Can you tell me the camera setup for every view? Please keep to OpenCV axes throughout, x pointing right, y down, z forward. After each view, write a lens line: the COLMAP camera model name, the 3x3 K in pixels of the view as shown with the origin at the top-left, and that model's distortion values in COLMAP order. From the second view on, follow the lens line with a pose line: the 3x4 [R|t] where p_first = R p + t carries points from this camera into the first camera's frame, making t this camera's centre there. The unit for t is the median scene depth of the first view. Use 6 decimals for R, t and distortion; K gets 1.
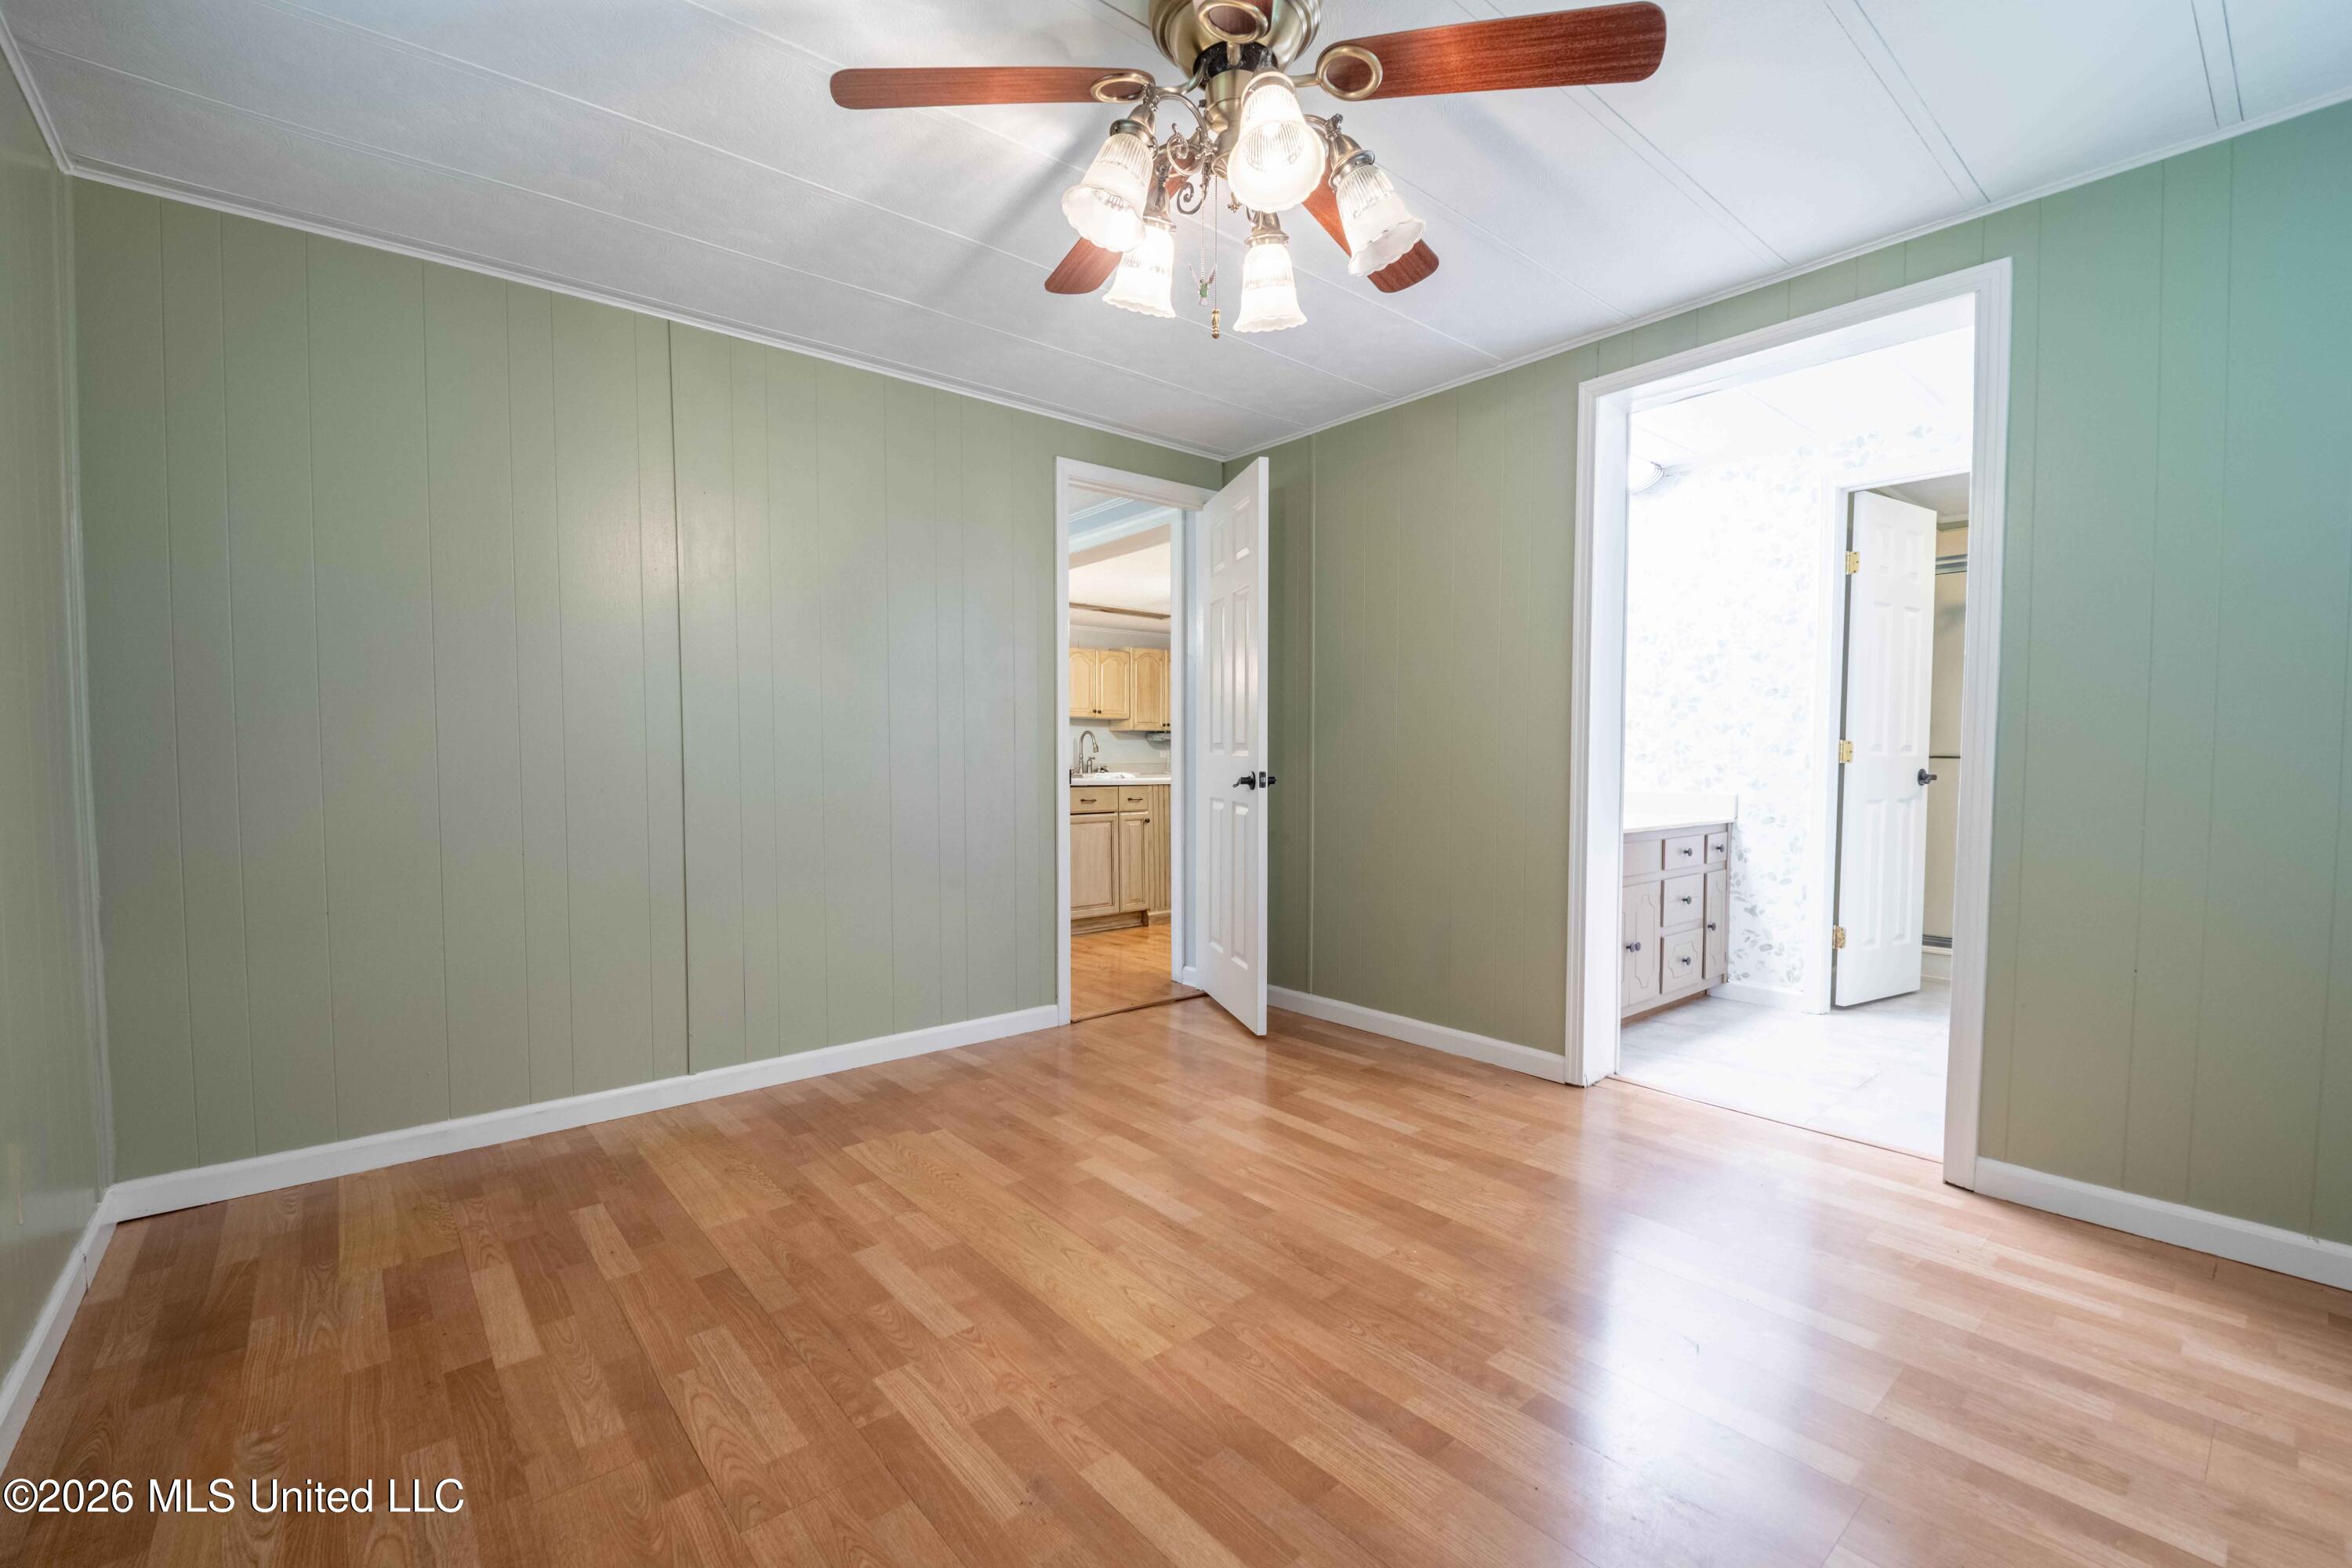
lens RADIAL K [[1026.8, 0, 1164.6], [0, 1026.8, 799.4], [0, 0, 1]] dist [0.002867, -0.010787]
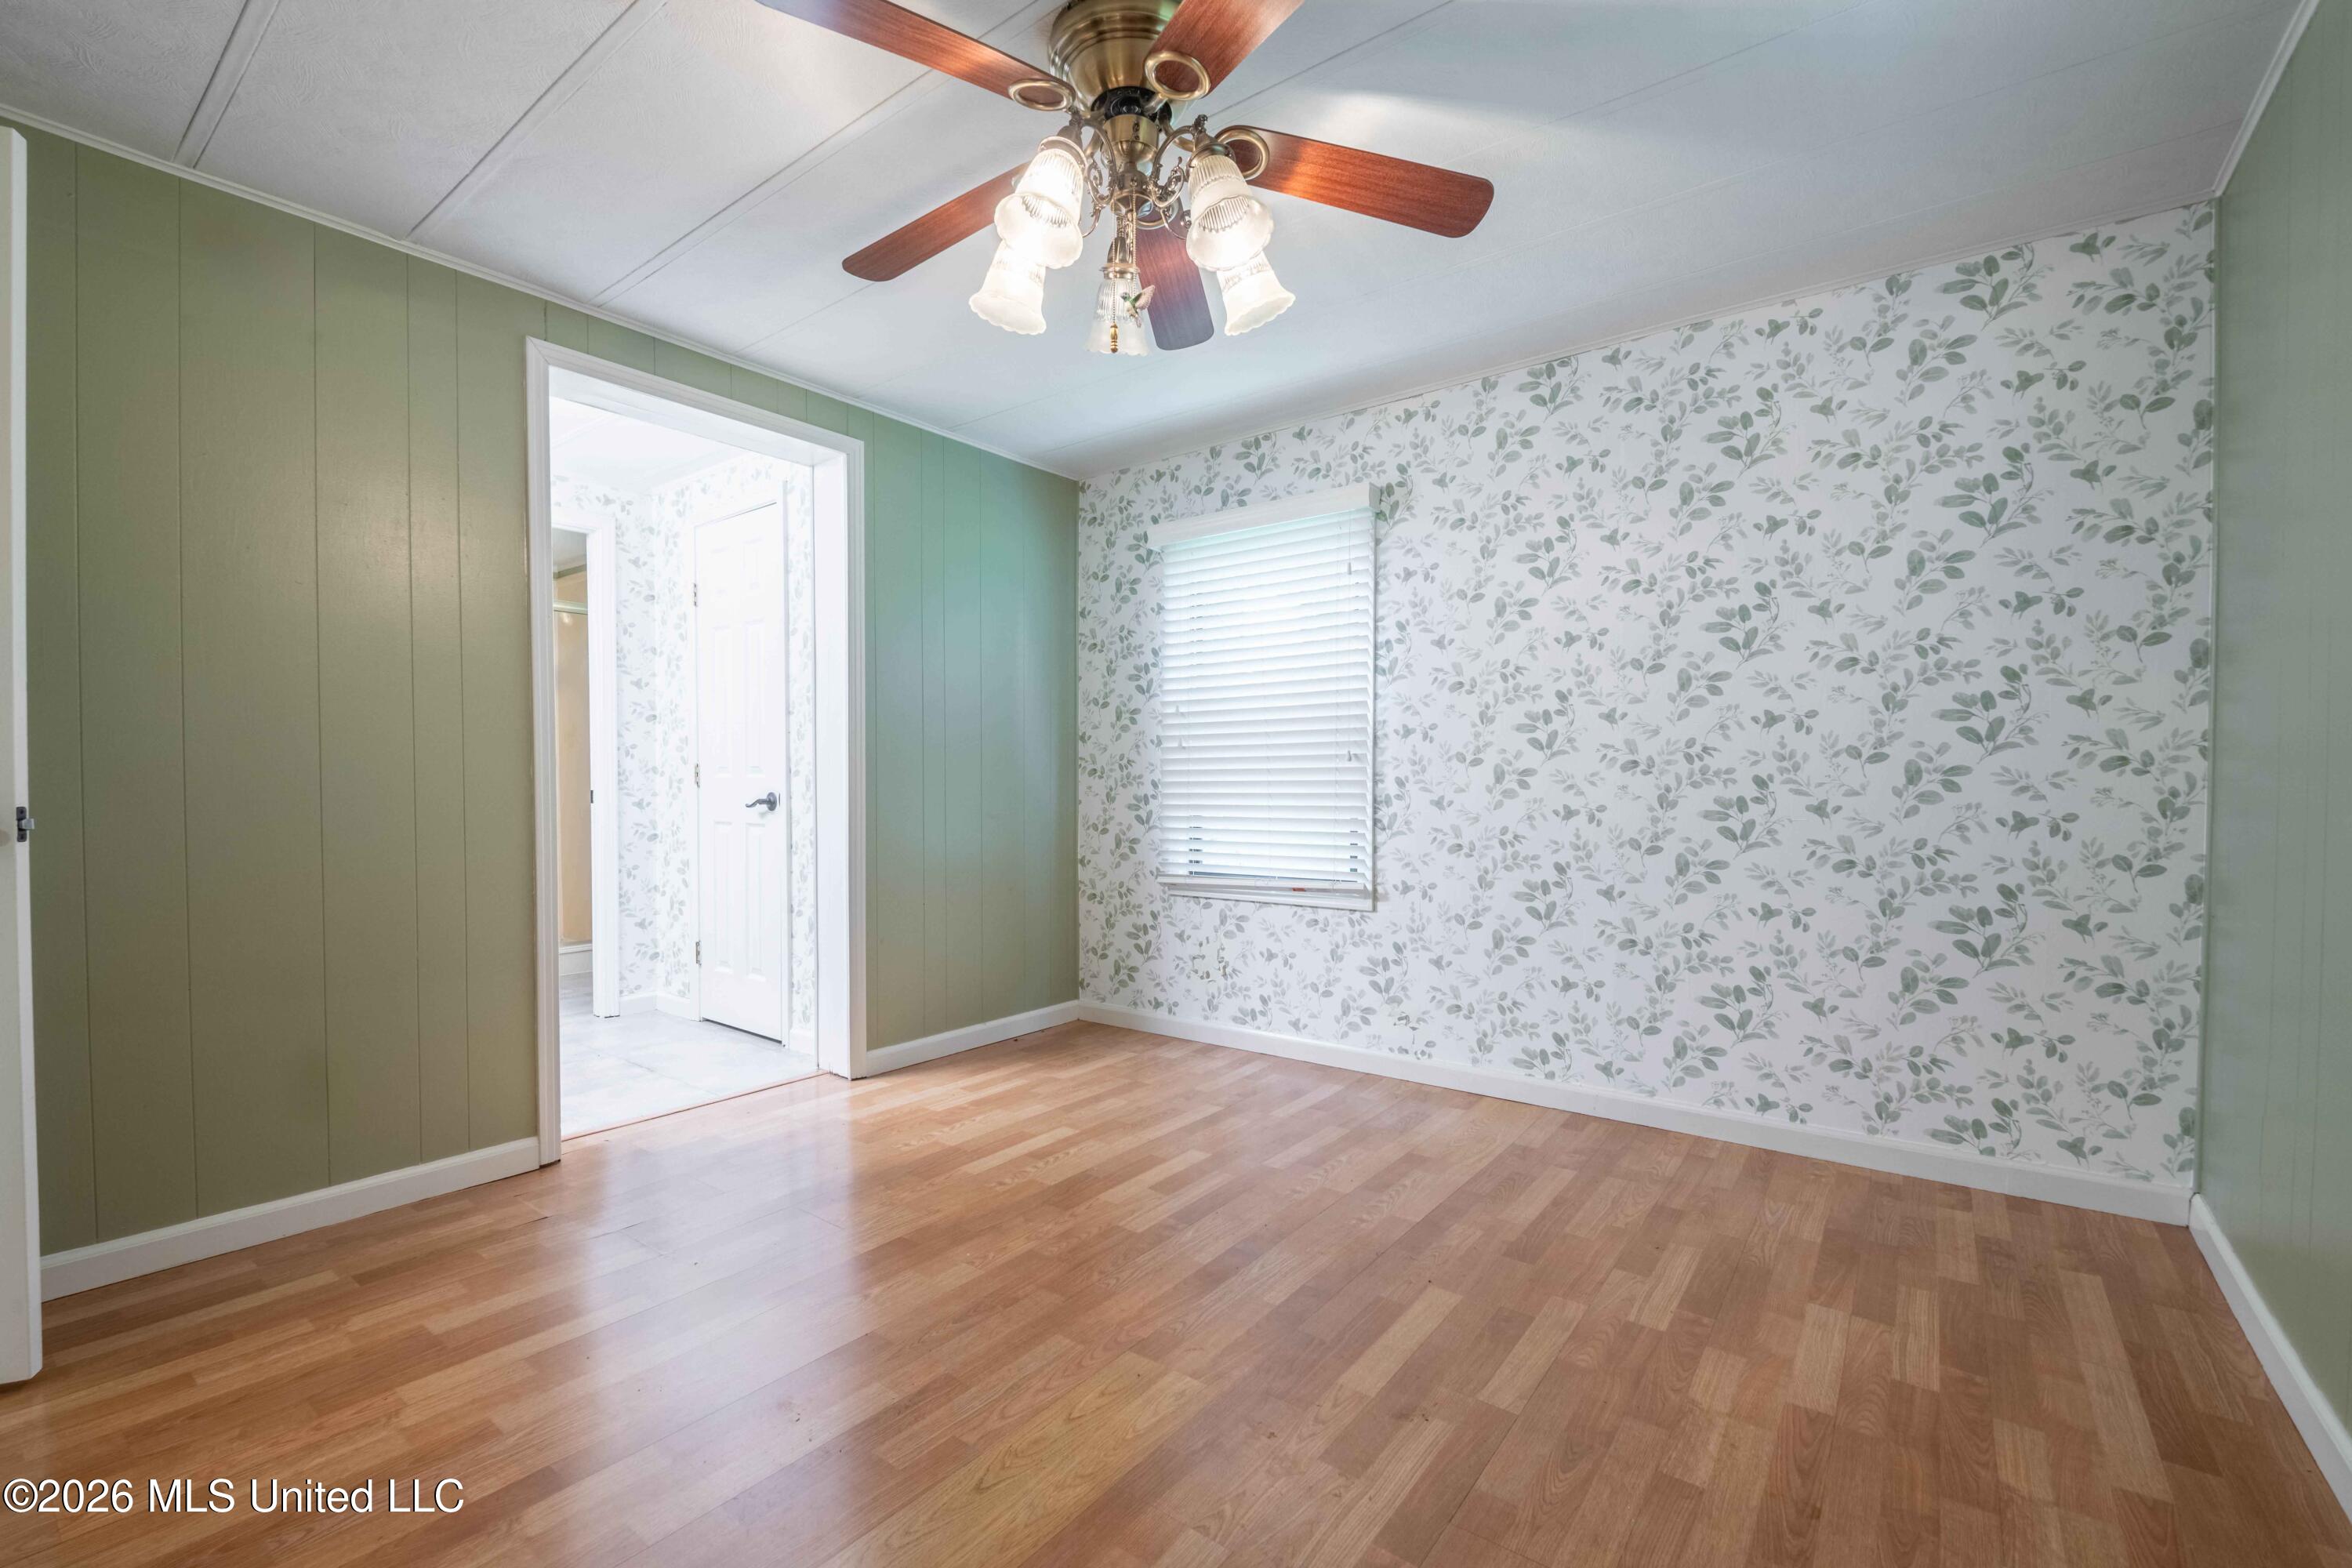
lens RADIAL K [[963.2, 0, 1209.5], [0, 963.2, 795.0], [0, 0, 1]] dist [0.002849, -0.011123]
pose [[-0.241176, -0.013720, 0.970384, -0.801706], [0.042283, 0.998802, 0.024631, -0.035098], [-0.969560, 0.046972, -0.240307, 1.050472]]
